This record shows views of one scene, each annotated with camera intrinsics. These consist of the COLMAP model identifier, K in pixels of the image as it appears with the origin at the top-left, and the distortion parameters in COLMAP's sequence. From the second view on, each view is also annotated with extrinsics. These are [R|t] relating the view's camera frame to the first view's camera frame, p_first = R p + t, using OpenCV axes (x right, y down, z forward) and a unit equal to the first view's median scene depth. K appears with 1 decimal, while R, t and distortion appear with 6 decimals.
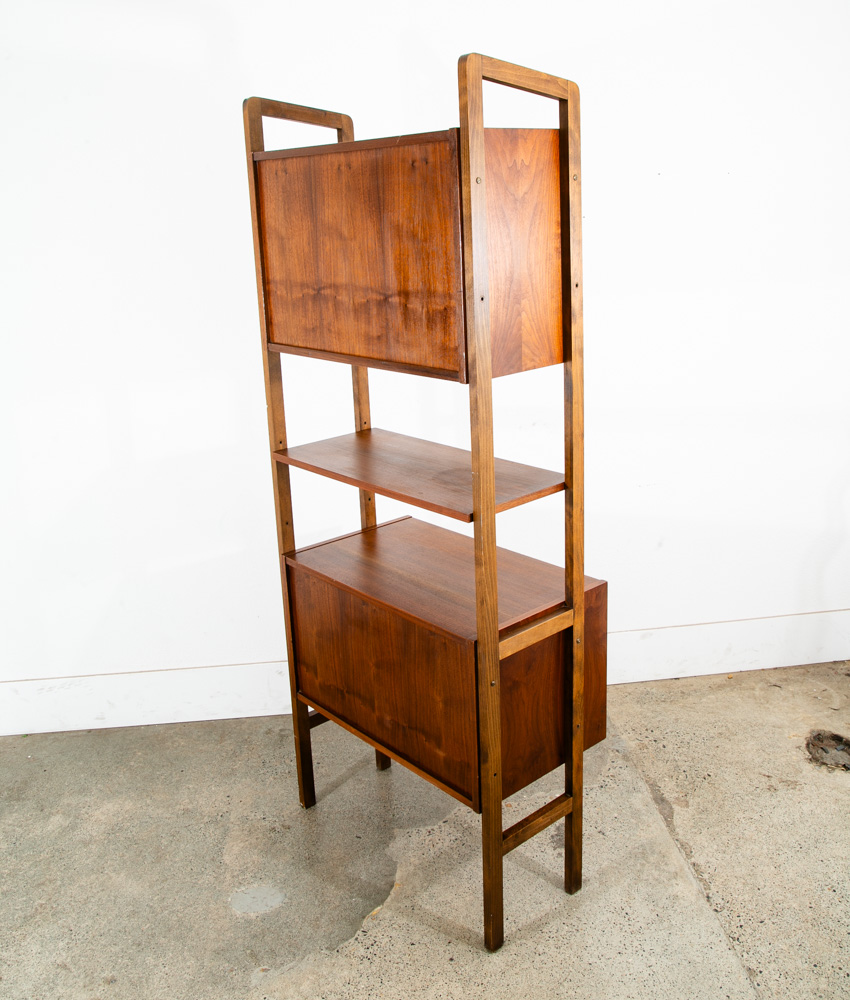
lens RADIAL K [[966.9, 0, 422.0], [0, 966.9, 436.2], [0, 0, 1]] dist [-0.085200, 0.069436]
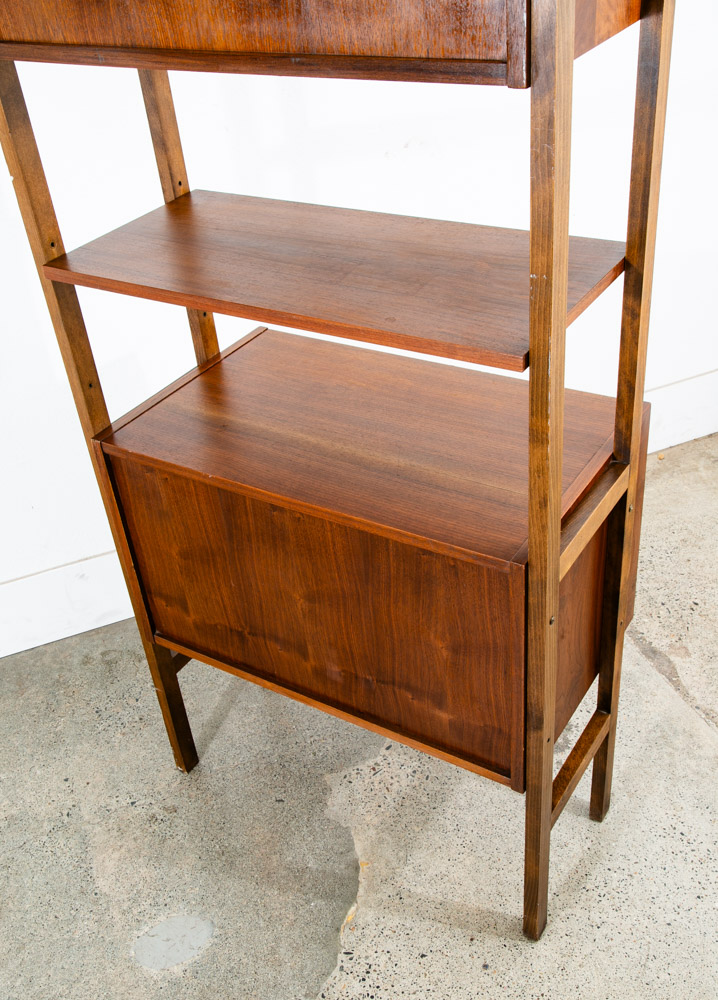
lens RADIAL K [[1030.4, 0, 355.7], [0, 1030.4, 541.1], [0, 0, 1]] dist [-0.003877, 0.041969]
pose [[0.958140, -0.202914, 0.201973, -0.138126], [0.116773, 0.921091, 0.371424, -0.036582], [-0.261402, -0.332291, 0.906229, 0.386507]]
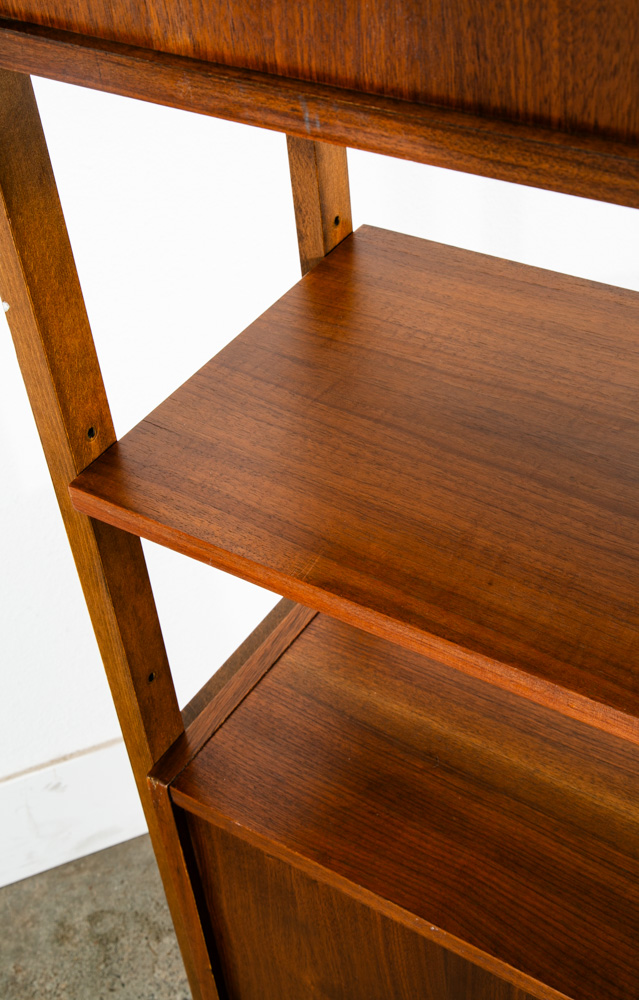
lens RADIAL K [[1355.9, 0, 319.0], [0, 1355.9, 477.9], [0, 0, 1]] dist [0.107813, 0.012826]
pose [[0.960703, -0.208203, 0.183578, -0.161084], [0.110257, 0.893174, 0.435985, -0.125086], [-0.254741, -0.398612, 0.881031, 0.713628]]
